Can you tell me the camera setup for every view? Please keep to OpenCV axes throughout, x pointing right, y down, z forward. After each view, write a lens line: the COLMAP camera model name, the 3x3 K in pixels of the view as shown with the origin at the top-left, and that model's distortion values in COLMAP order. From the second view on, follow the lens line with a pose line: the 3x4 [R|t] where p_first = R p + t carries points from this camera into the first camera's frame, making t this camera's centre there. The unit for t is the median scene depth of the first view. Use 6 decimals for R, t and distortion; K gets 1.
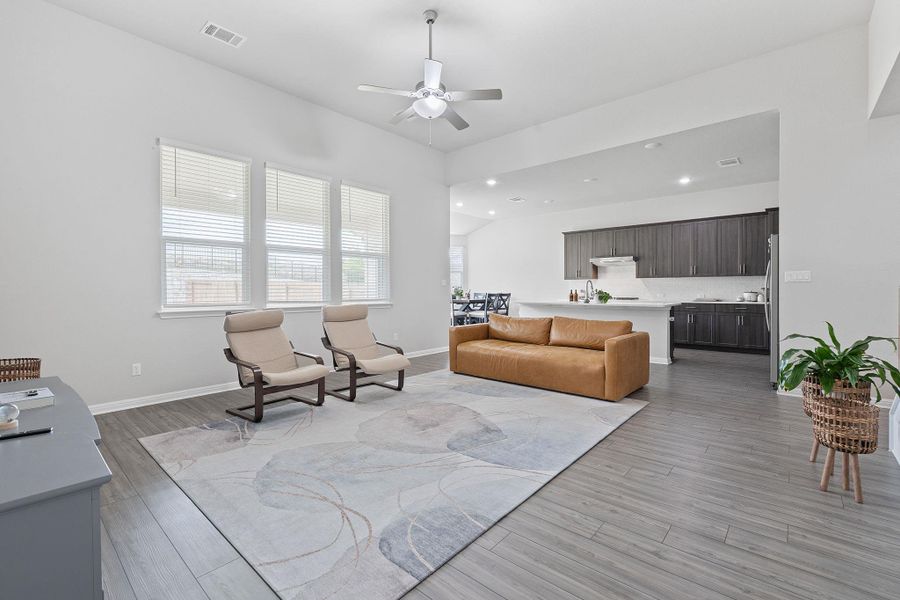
lens RADIAL K [[397.5, 0, 450.3], [0, 397.5, 290.4], [0, 0, 1]] dist [-0.001011, 0.000239]
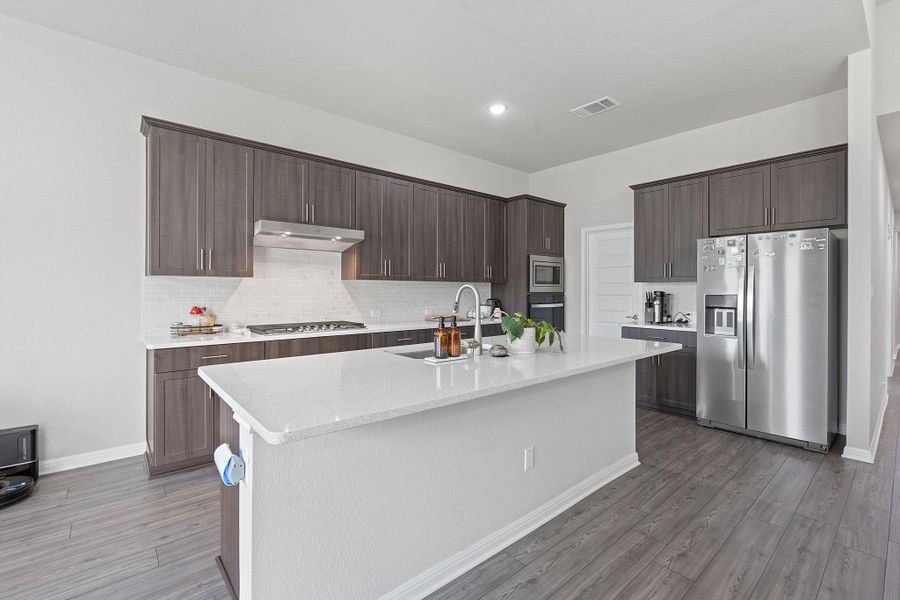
lens RADIAL K [[397.5, 0, 450.3], [0, 397.5, 290.4], [0, 0, 1]] dist [-0.001011, 0.000239]
pose [[0.148255, 0.004754, 0.988938, 0.027769], [-0.001915, 0.999988, -0.004520, -0.017003], [-0.988947, -0.001224, 0.148262, 0.875084]]
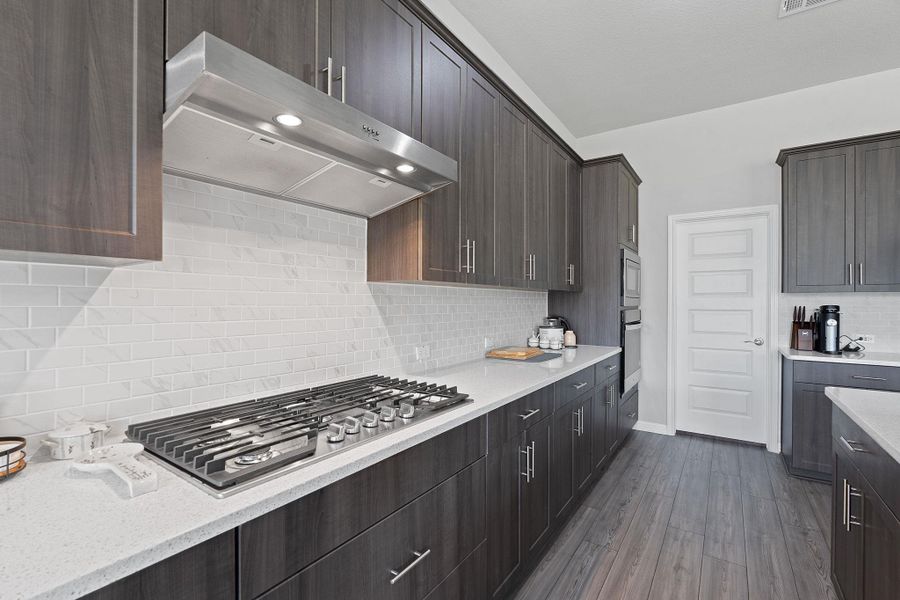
lens RADIAL K [[402.1, 0, 452.2], [0, 402.1, 302.1], [0, 0, 1]] dist [0.000124, -0.000128]
pose [[-0.114316, 0.001561, 0.993443, 0.284434], [-0.003076, 0.999993, -0.001925, -0.020505], [-0.993440, -0.003275, -0.114311, 1.071124]]
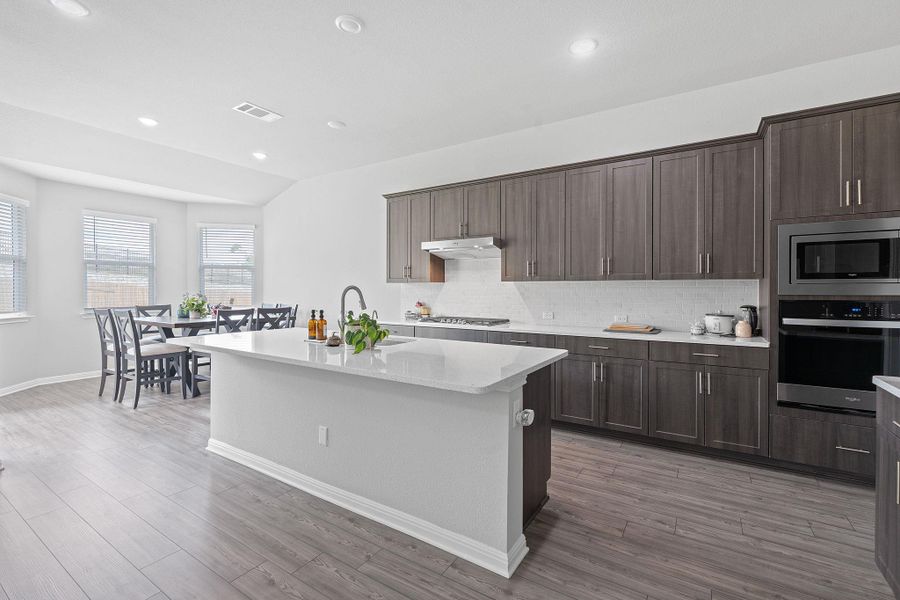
lens RADIAL K [[397.5, 0, 450.3], [0, 397.5, 290.4], [0, 0, 1]] dist [-0.001011, 0.000239]
pose [[0.989373, 0.005702, 0.145290, 0.349991], [-0.005490, 0.999983, -0.001862, -0.019124], [-0.145298, 0.001044, 0.989387, 0.542610]]
